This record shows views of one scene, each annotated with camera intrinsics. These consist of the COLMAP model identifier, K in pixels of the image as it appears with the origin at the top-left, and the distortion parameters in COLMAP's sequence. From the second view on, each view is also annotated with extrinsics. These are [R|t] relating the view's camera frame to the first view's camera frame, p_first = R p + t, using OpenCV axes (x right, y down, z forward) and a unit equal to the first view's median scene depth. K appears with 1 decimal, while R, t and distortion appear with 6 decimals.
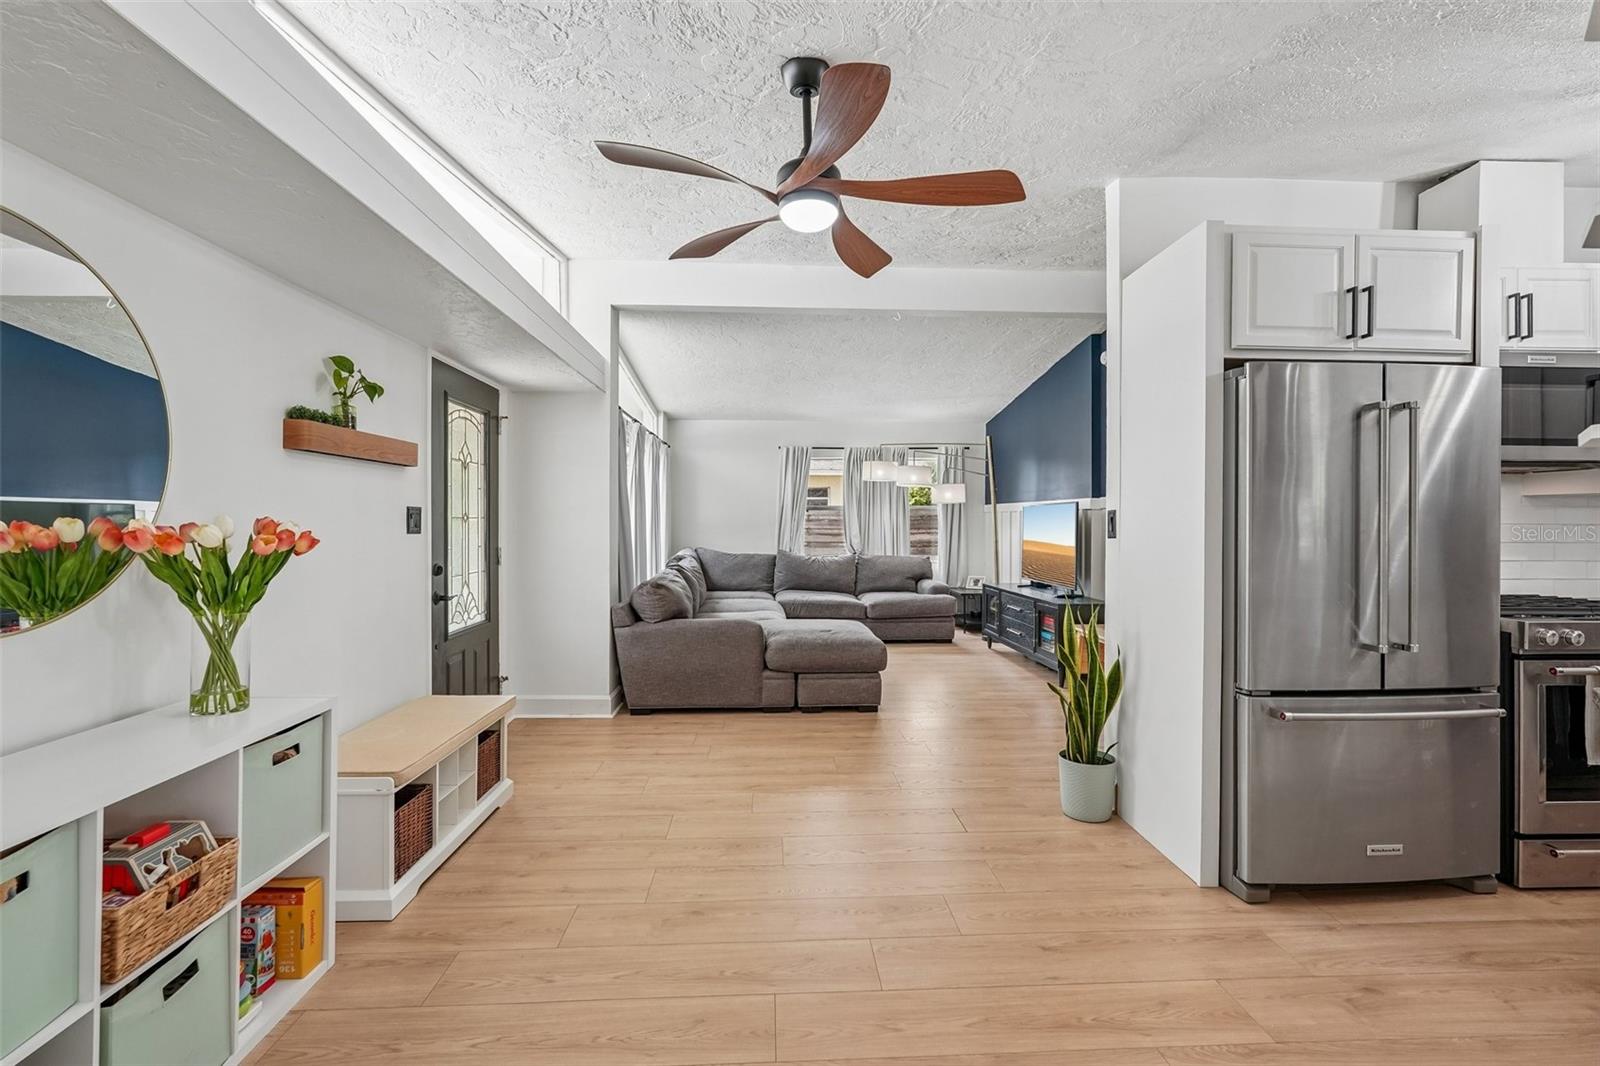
lens RADIAL K [[708.4, 0, 804.3], [0, 708.4, 528.0], [0, 0, 1]] dist [-0.014018, 0.000742]
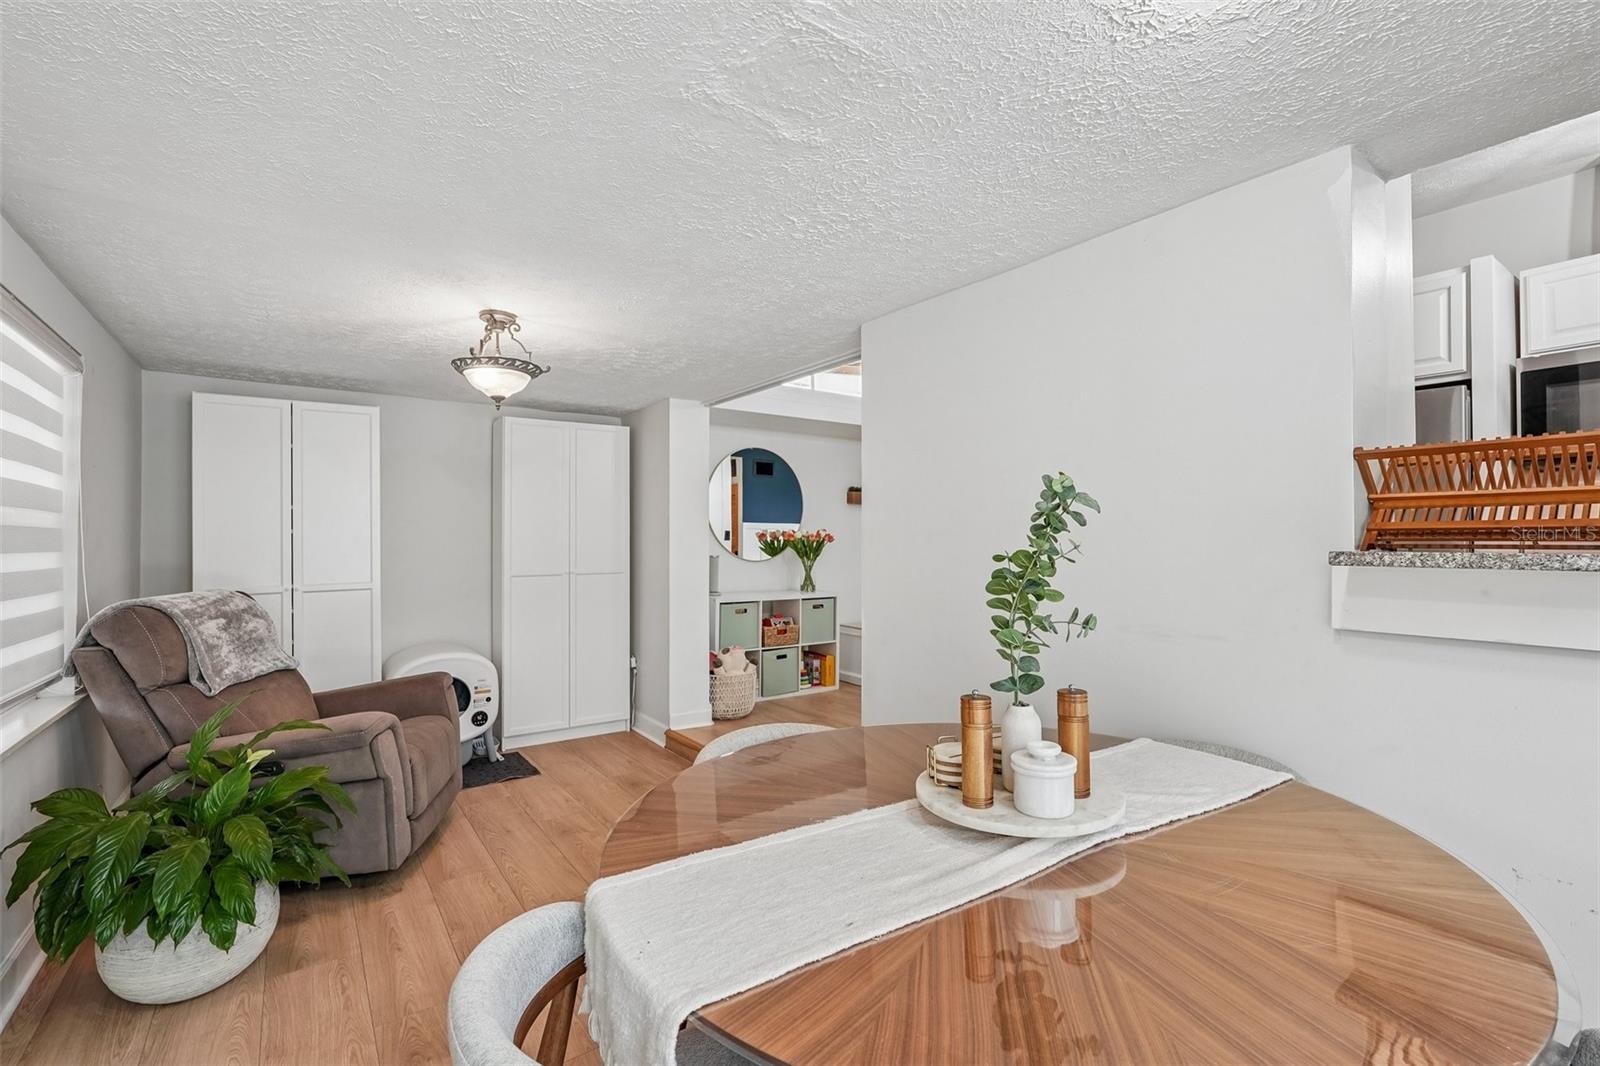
lens RADIAL K [[708.4, 0, 803.4], [0, 708.4, 534.7], [0, 0, 1]] dist [-0.014018, 0.000742]
pose [[0.540588, -0.007769, -0.841252, 1.707344], [-0.005843, 0.999899, -0.012988, 0.047823], [0.841267, 0.011936, 0.540488, -0.677483]]
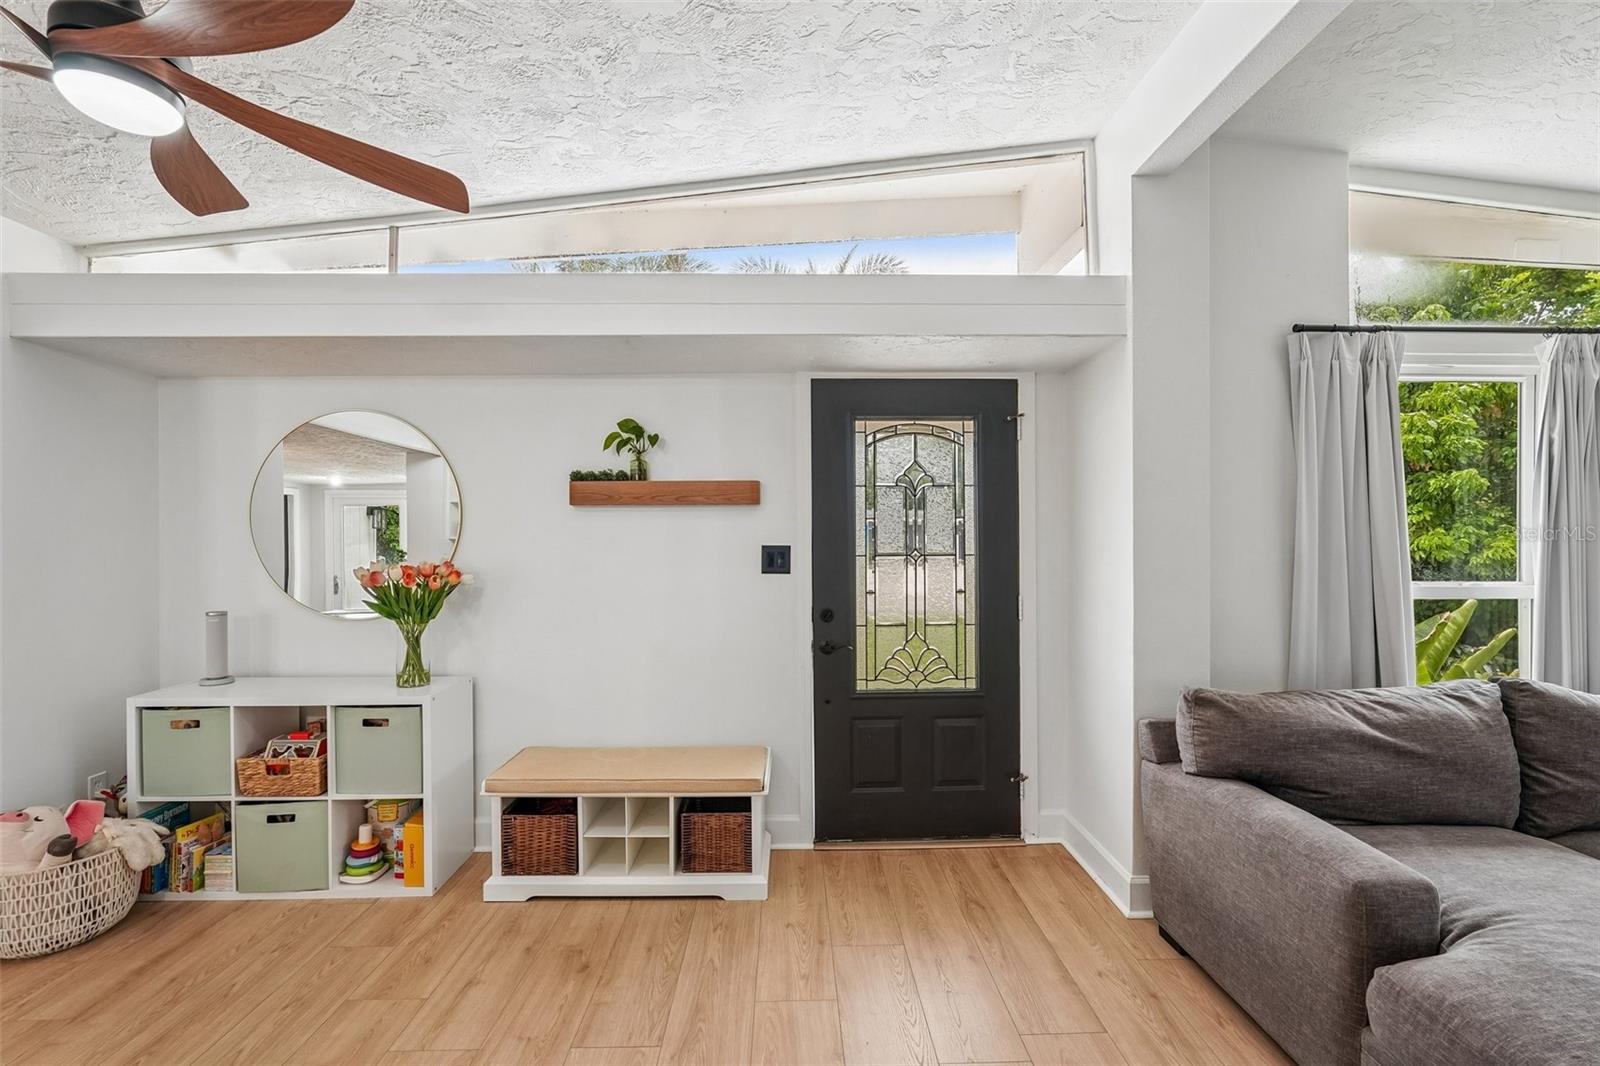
lens RADIAL K [[708.4, 0, 811.1], [0, 708.4, 538.0], [0, 0, 1]] dist [-0.014018, 0.000742]
pose [[-0.020524, -0.001050, -0.999789, 0.691282], [-0.003454, 0.999994, -0.000979, -0.067565], [0.999783, 0.003433, -0.020528, 1.833392]]
